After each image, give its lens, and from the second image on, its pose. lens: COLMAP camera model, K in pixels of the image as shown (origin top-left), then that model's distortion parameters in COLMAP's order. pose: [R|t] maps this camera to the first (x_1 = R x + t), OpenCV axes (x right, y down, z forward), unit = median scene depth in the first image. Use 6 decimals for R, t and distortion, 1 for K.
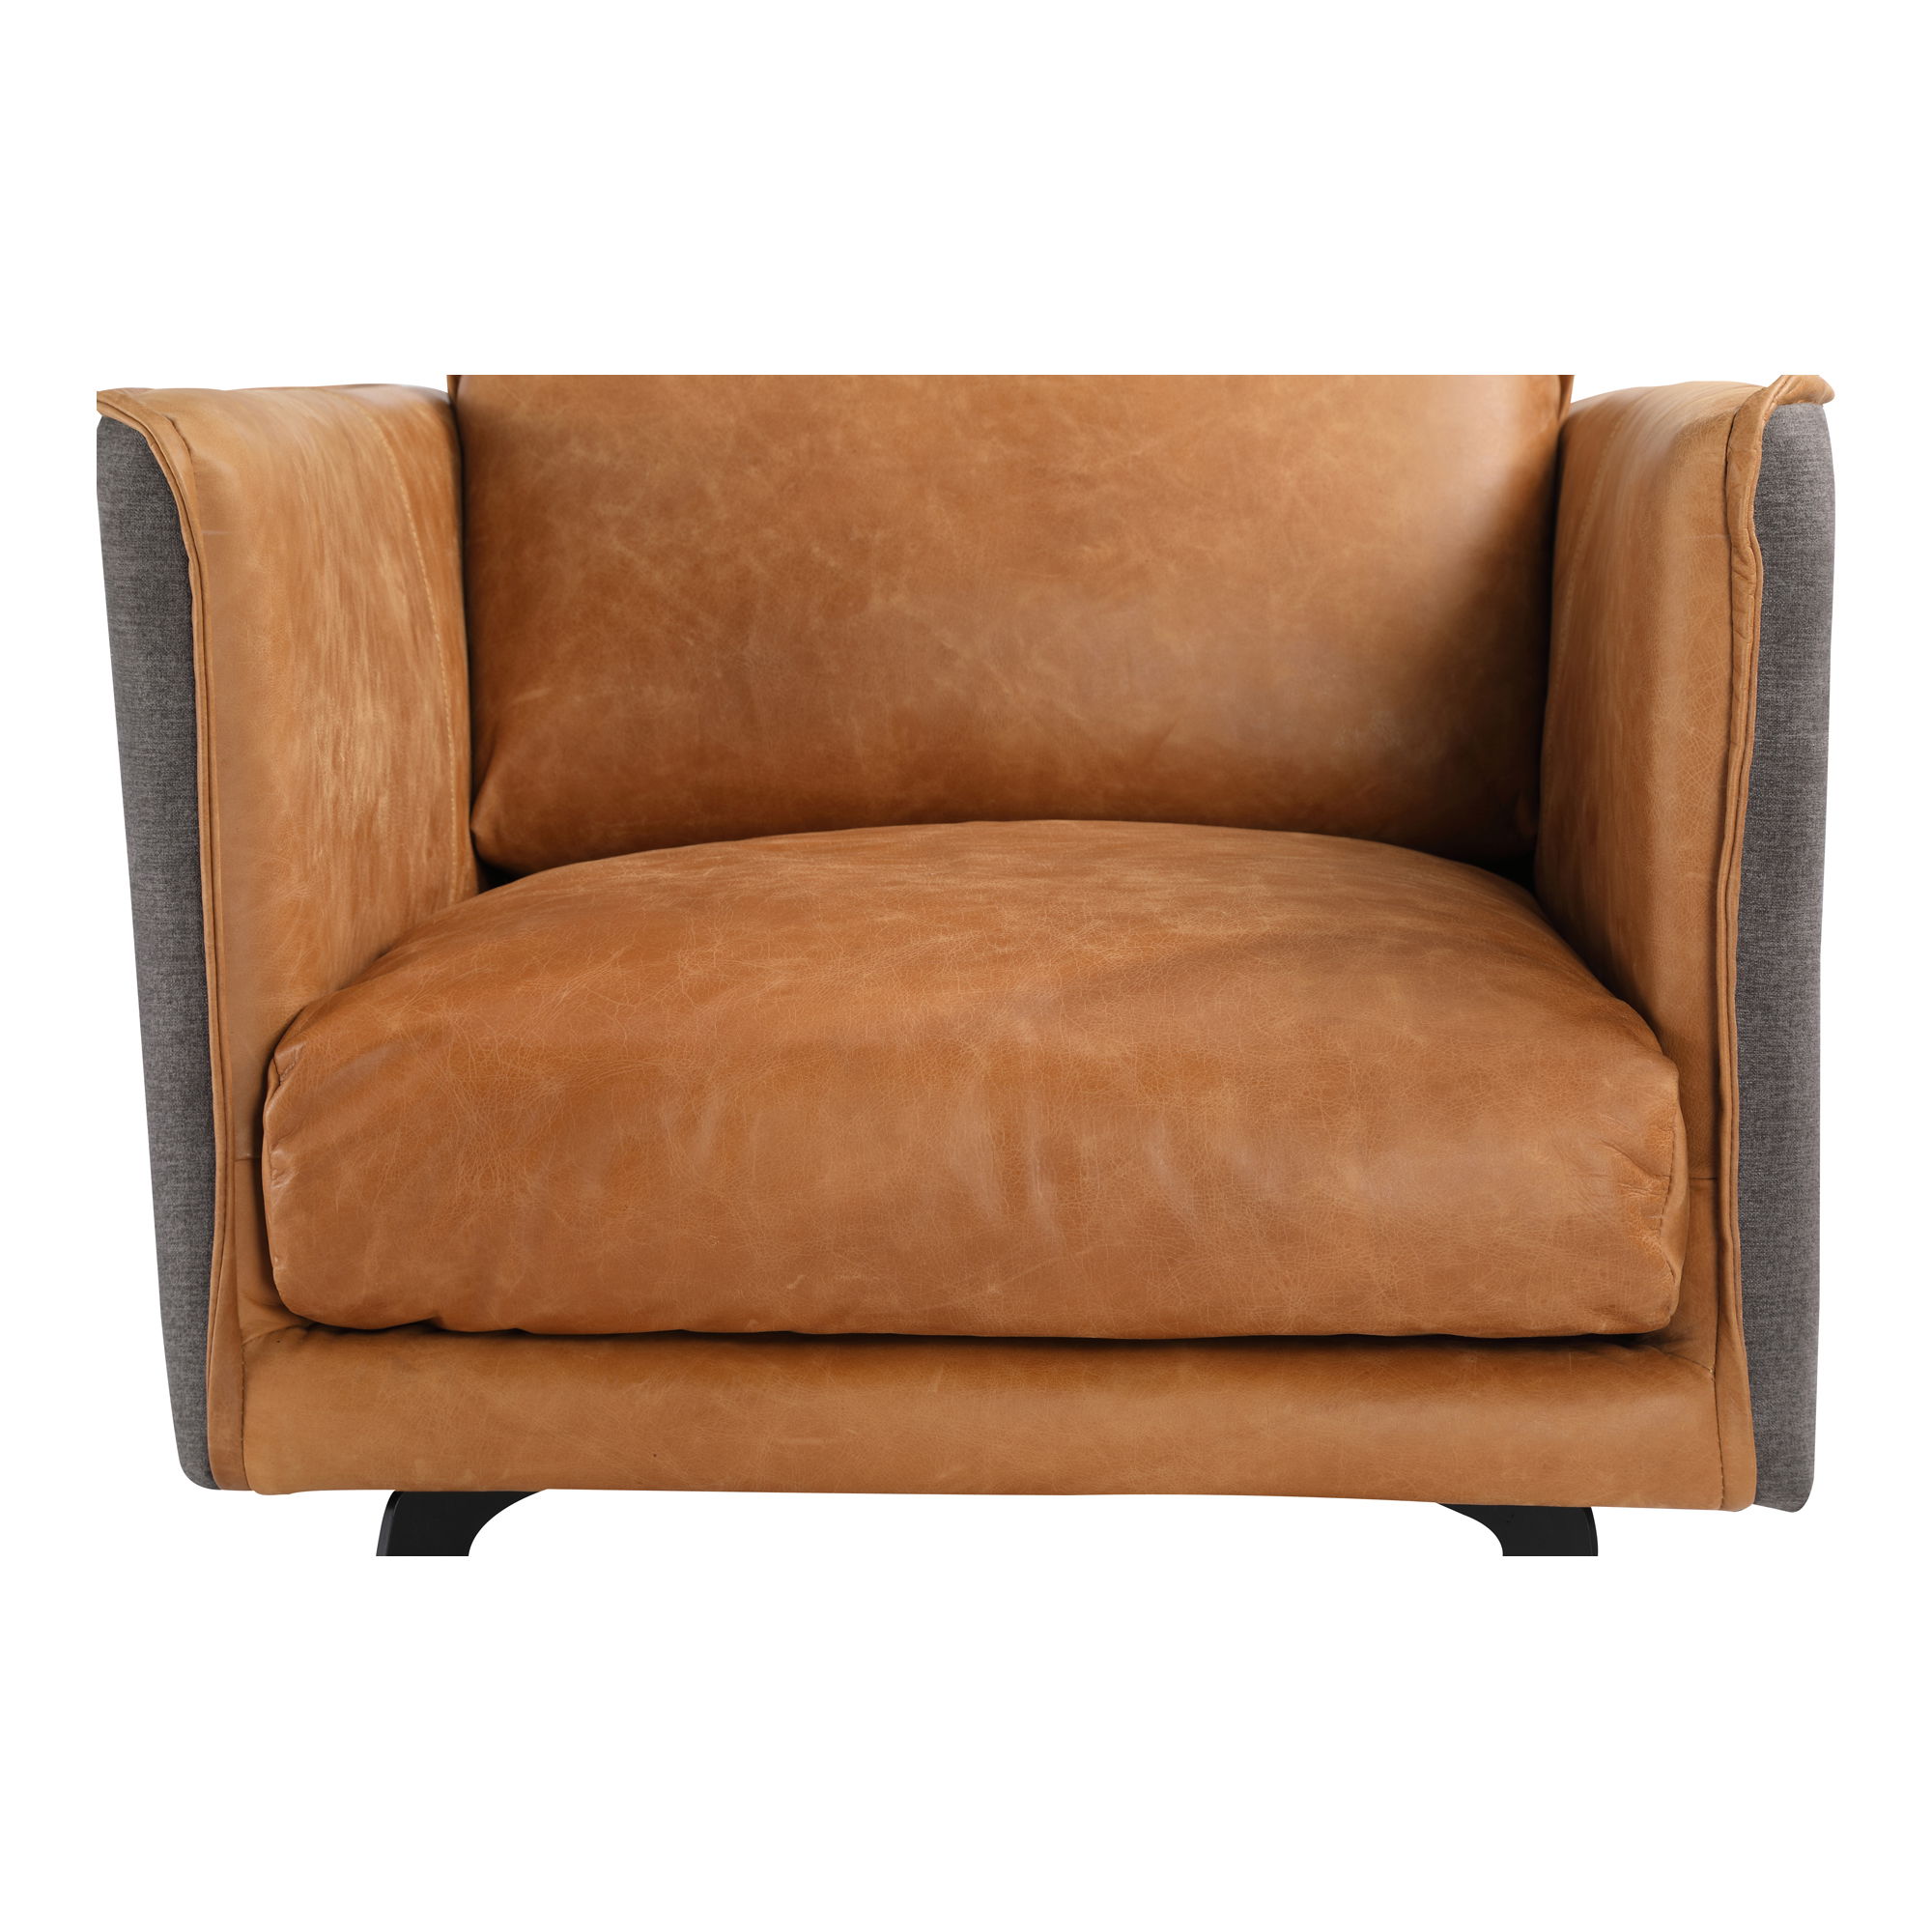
lens RADIAL K [[5050.4, 0, 966.0], [0, 5050.4, 966.0], [0, 0, 1]] dist [0.367007, 0.422614]
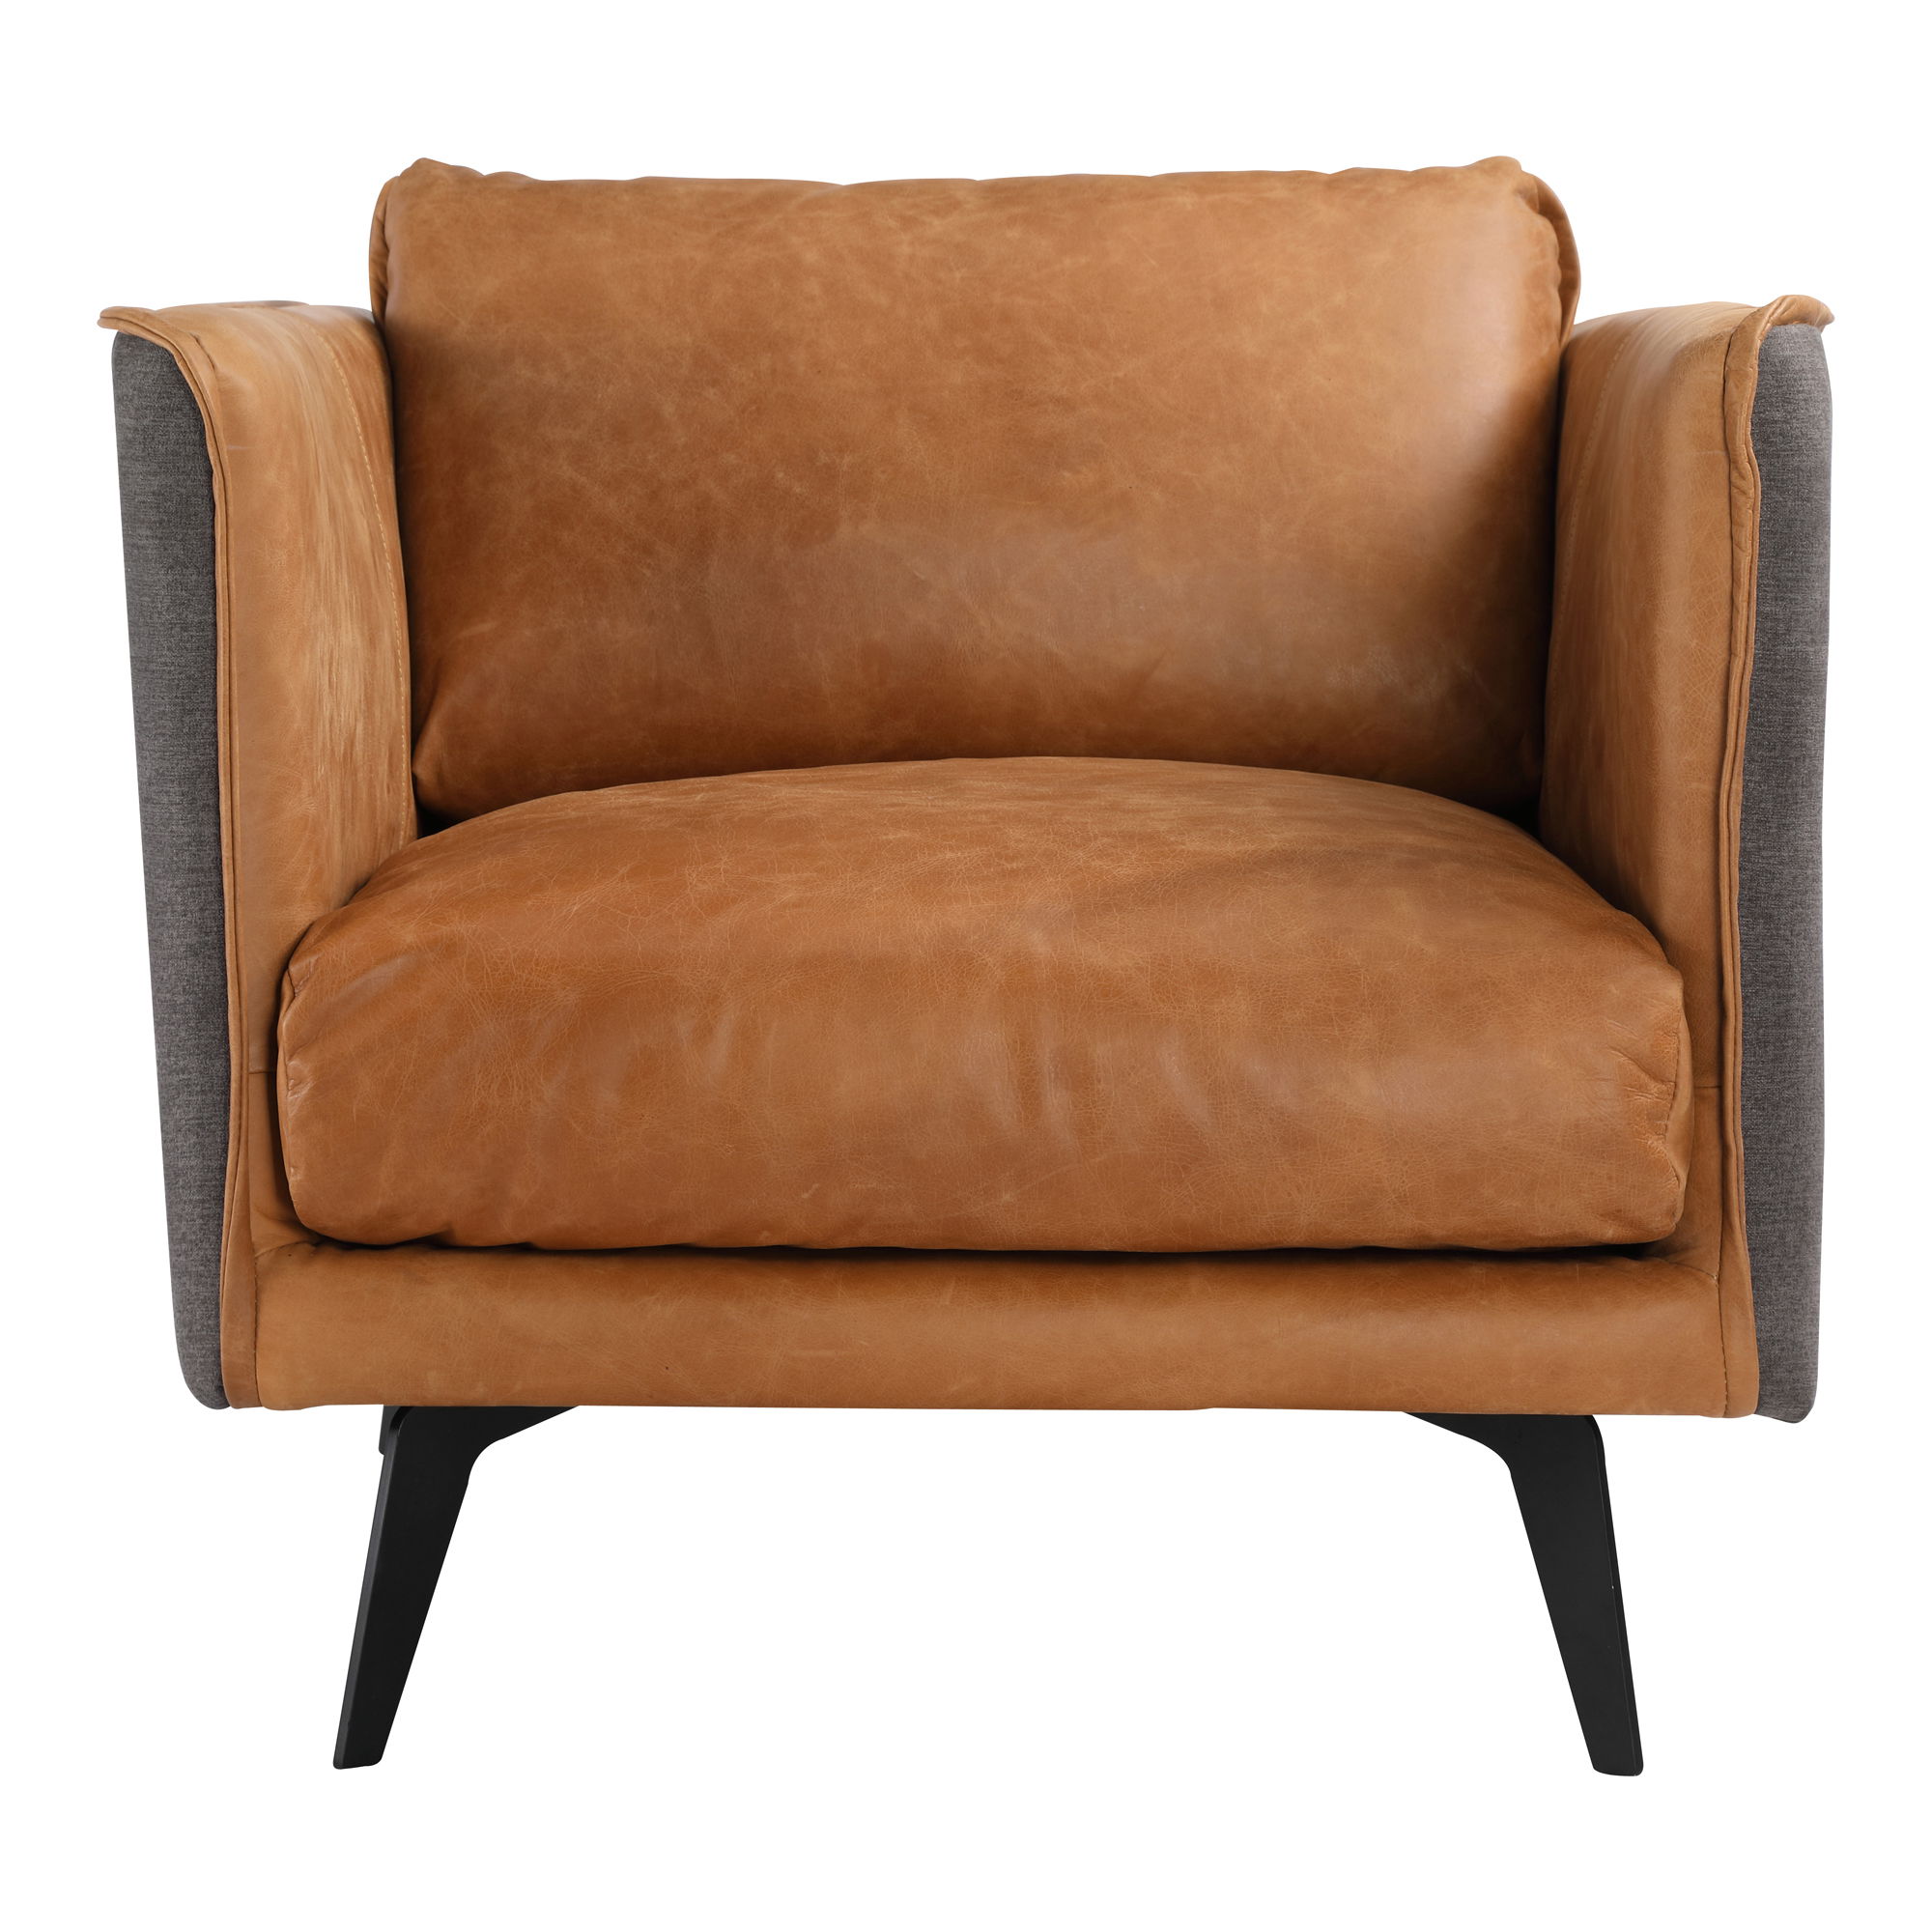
lens RADIAL K [[7381.4, 0, 966.0], [0, 7381.4, 966.0], [0, 0, 1]] dist [0.219439, -0.783071]
pose [[0.999339, -0.001021, 0.036344, -0.055231], [0.001959, 0.999666, -0.025786, 0.054812], [-0.036306, 0.025840, 0.999007, -0.458156]]
